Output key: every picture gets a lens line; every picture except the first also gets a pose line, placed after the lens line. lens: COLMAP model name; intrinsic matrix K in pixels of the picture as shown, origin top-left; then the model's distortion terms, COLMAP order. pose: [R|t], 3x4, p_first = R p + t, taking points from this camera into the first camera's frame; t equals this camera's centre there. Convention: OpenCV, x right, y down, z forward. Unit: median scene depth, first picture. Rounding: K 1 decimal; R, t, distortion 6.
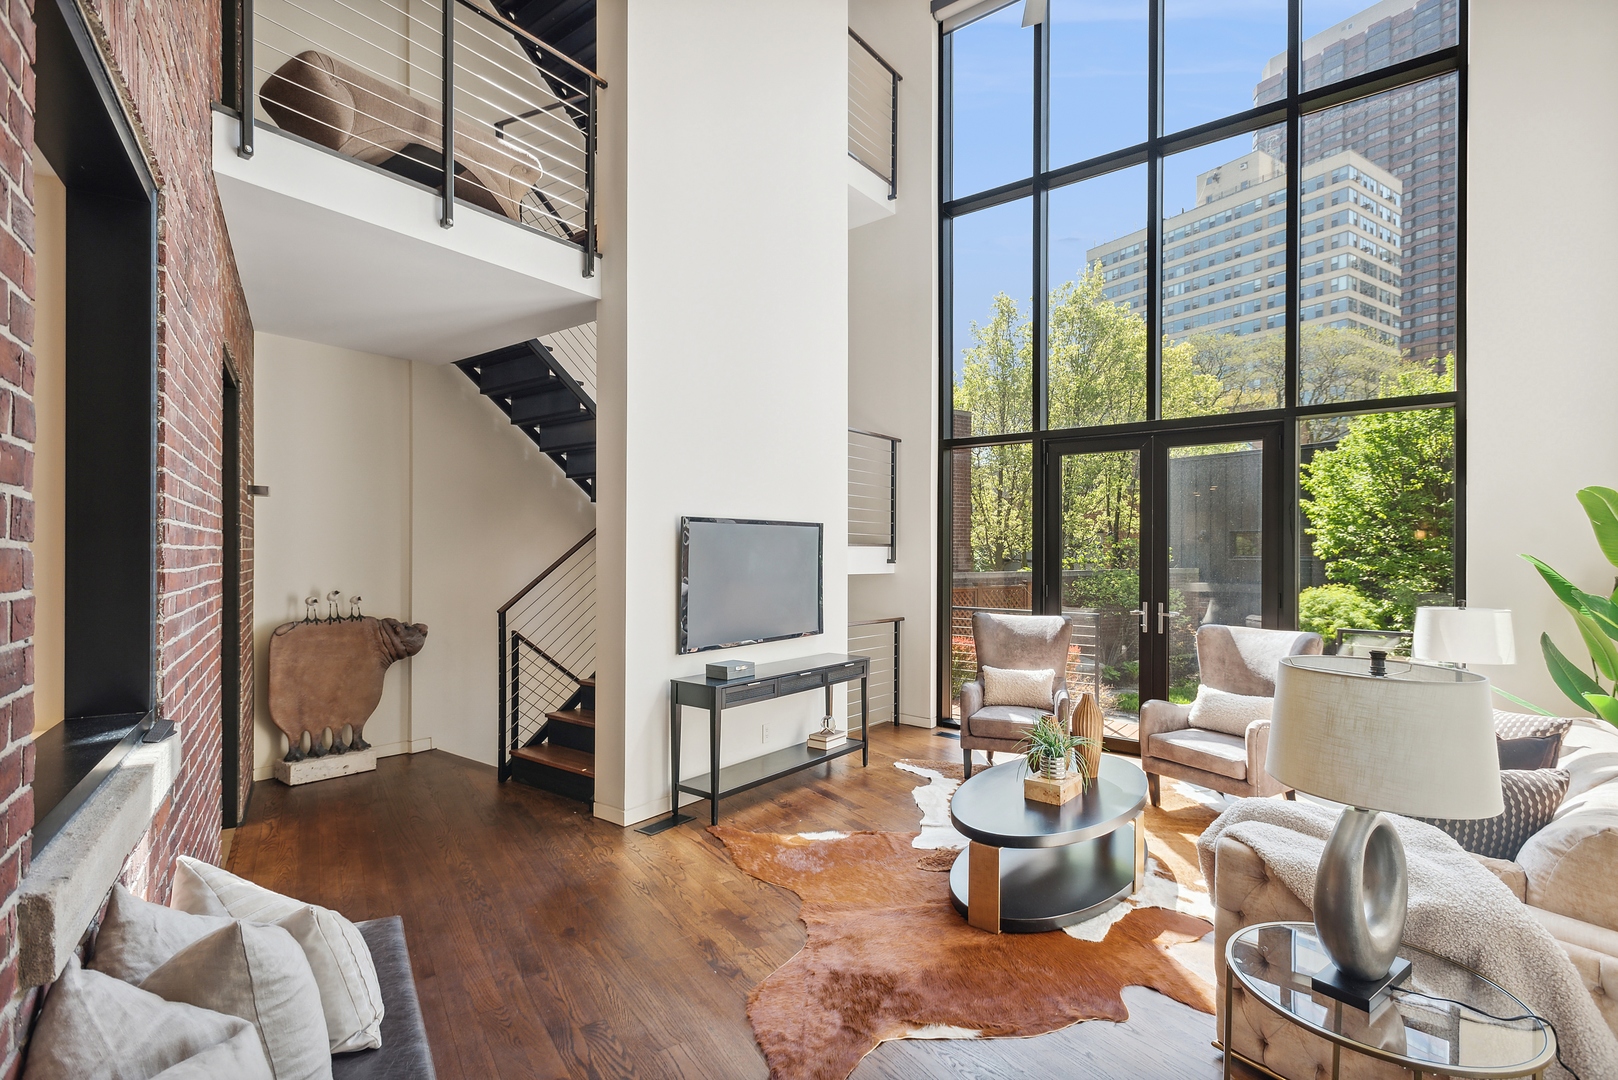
lens RADIAL K [[745.8, 0, 807.4], [0, 745.8, 552.9], [0, 0, 1]] dist [0.001080, 0.000136]
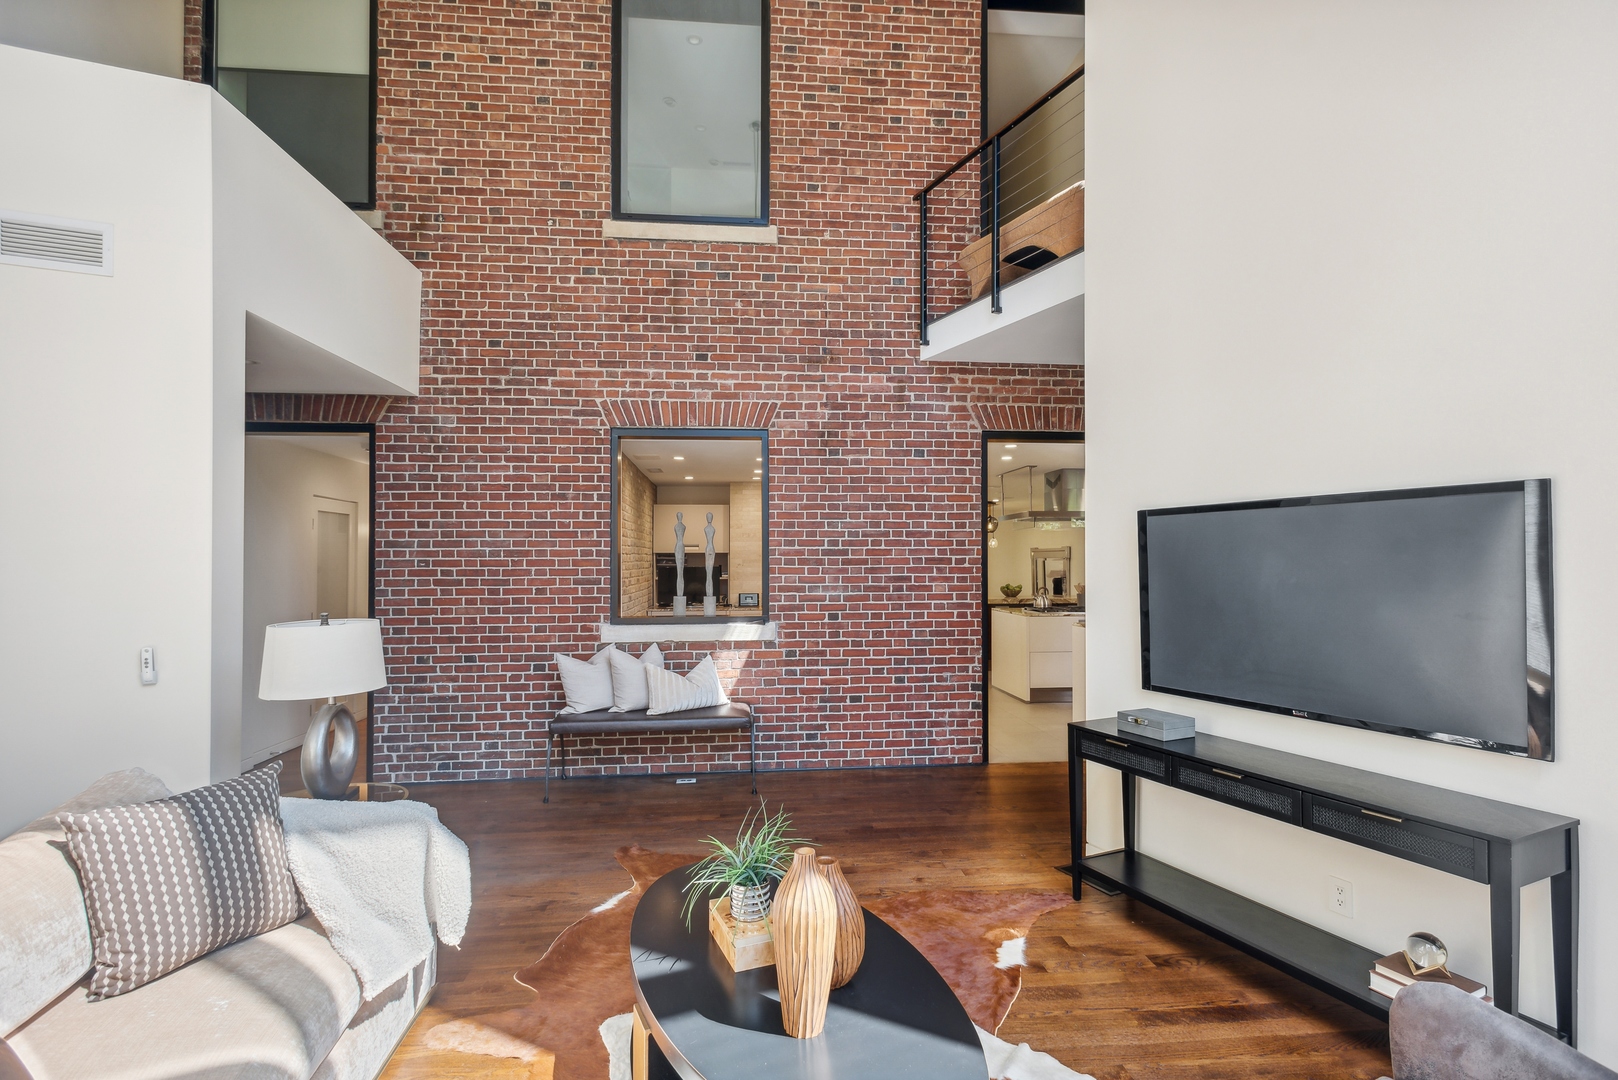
lens RADIAL K [[788.3, 0, 808.2], [0, 788.3, 559.9], [0, 0, 1]] dist [0.000608, 0.000149]
pose [[-0.476209, -0.008072, -0.879295, 0.705780], [0.000132, 0.999957, -0.009251, 0.009518], [0.879332, -0.004521, -0.476188, 1.074282]]
